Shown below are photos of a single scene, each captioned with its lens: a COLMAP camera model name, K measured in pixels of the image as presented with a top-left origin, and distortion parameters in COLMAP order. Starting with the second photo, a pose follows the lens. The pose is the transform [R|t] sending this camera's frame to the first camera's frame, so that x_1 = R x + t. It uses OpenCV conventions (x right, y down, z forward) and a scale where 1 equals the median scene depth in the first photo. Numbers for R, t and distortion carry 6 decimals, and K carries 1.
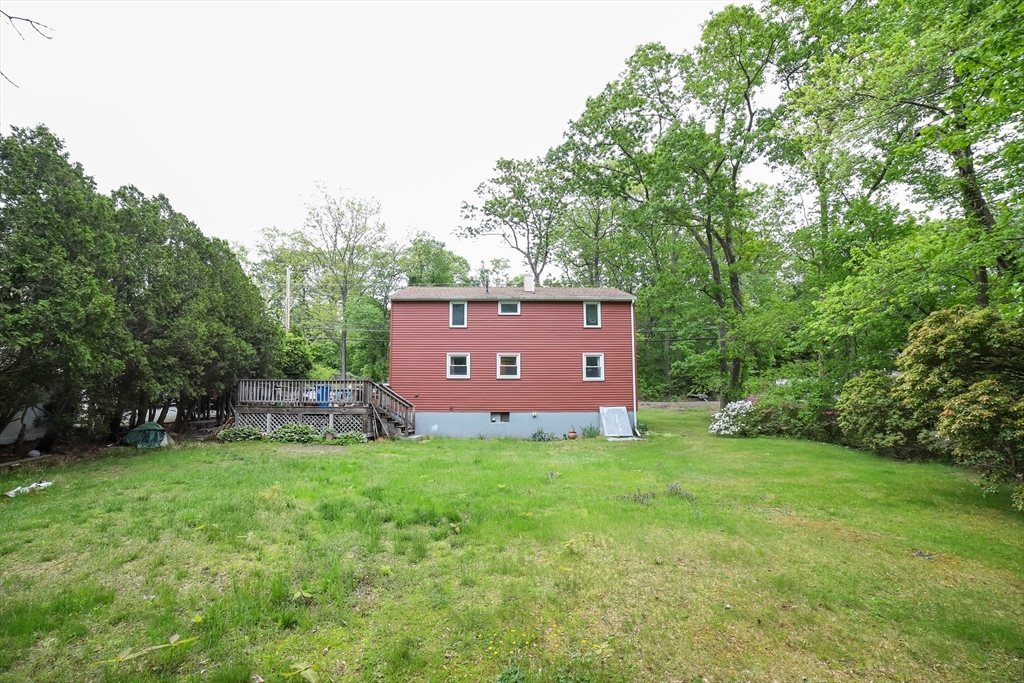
lens RADIAL K [[438.9, 0, 508.8], [0, 438.9, 342.3], [0, 0, 1]] dist [-0.087397, 0.038019]
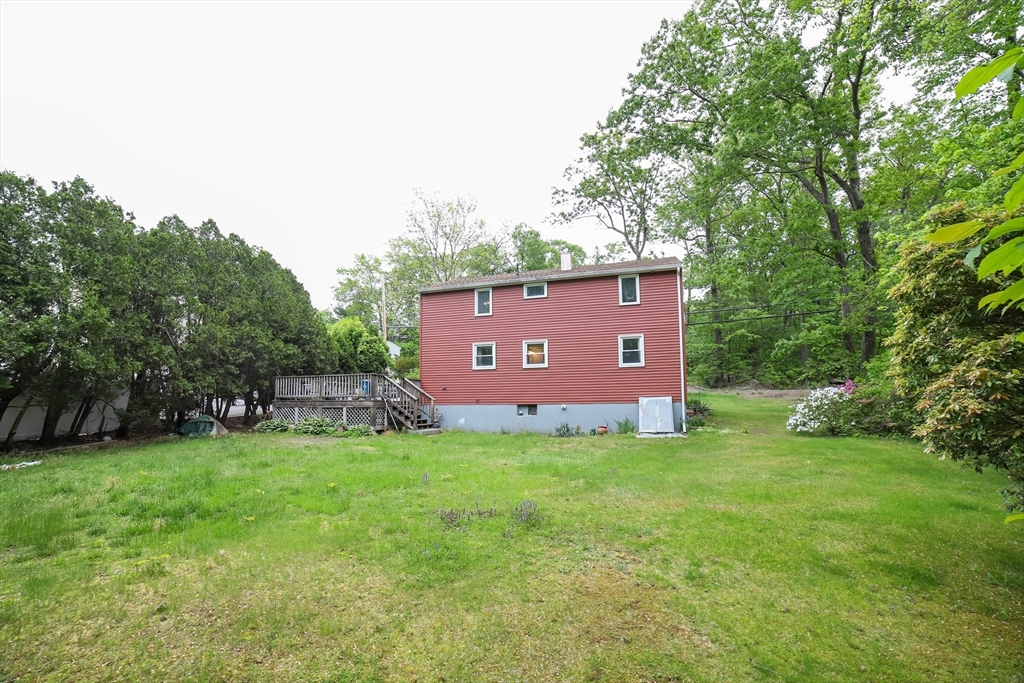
lens RADIAL K [[438.9, 0, 508.8], [0, 438.9, 342.3], [0, 0, 1]] dist [-0.087397, 0.038019]
pose [[0.944225, -0.051687, -0.325219, 0.244567], [0.057264, 0.998330, 0.007594, 0.019691], [0.324284, -0.025794, 0.945608, 0.118310]]
